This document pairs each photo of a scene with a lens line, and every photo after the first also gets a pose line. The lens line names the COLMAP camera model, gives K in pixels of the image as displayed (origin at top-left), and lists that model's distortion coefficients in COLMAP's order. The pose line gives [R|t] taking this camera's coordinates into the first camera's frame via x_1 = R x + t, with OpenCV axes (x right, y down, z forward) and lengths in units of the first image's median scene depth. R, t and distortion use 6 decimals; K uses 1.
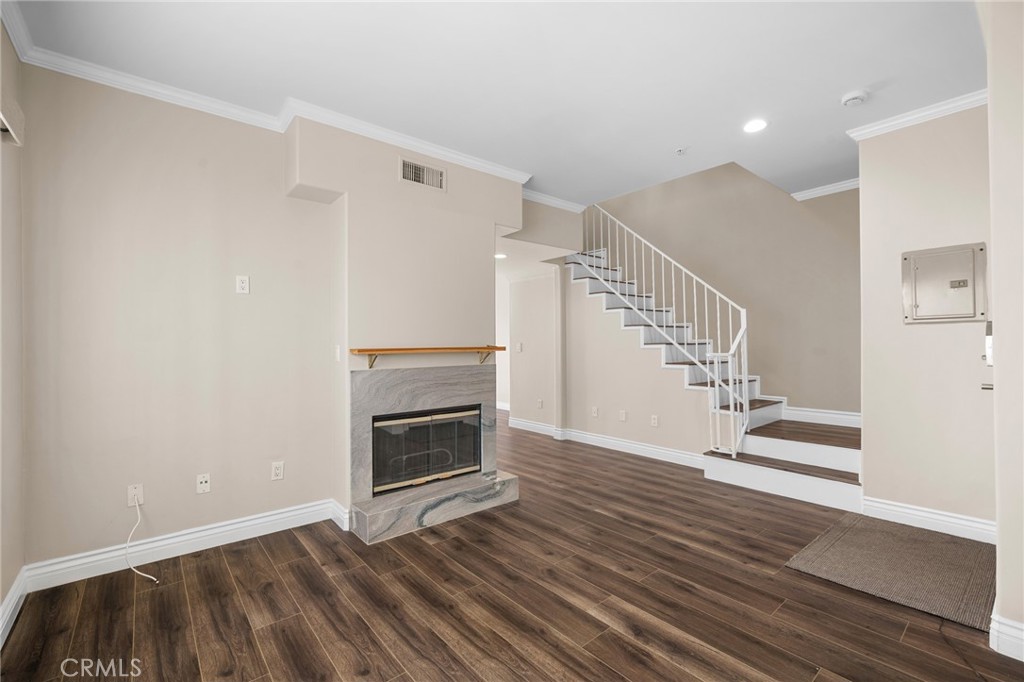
lens RADIAL K [[437.7, 0, 514.5], [0, 437.7, 347.4], [0, 0, 1]] dist [0.004726, -0.001563]
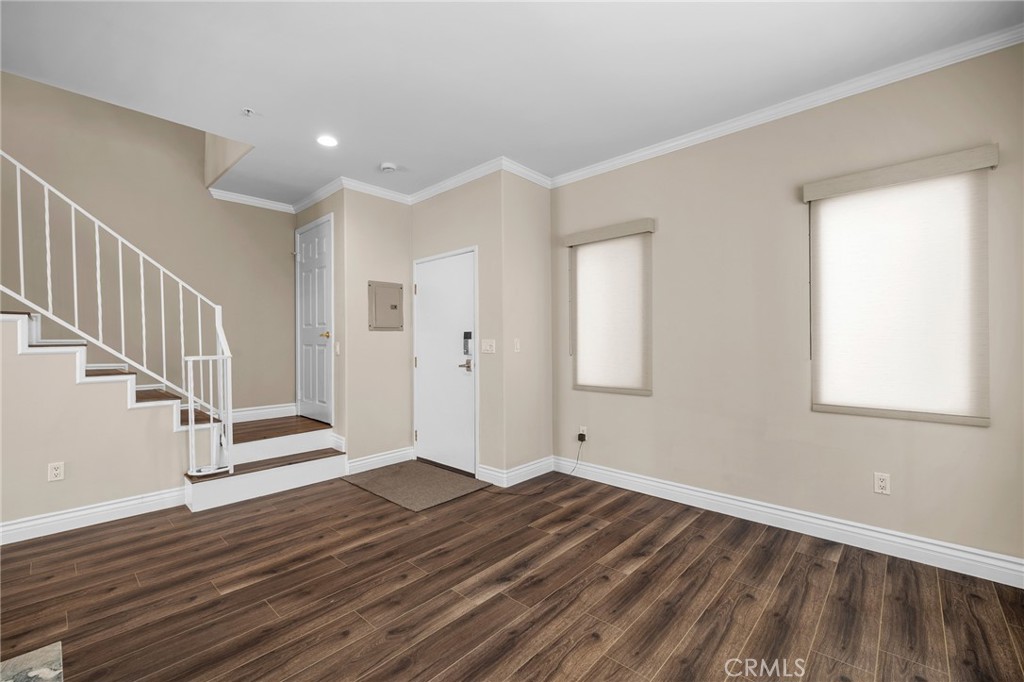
lens RADIAL K [[437.7, 0, 513.3], [0, 437.7, 331.3], [0, 0, 1]] dist [0.004726, -0.001563]
pose [[-0.126753, 0.031615, 0.991430, -0.629050], [0.012871, 0.999460, -0.030226, 0.000563], [-0.991851, 0.008929, -0.127091, 0.749999]]
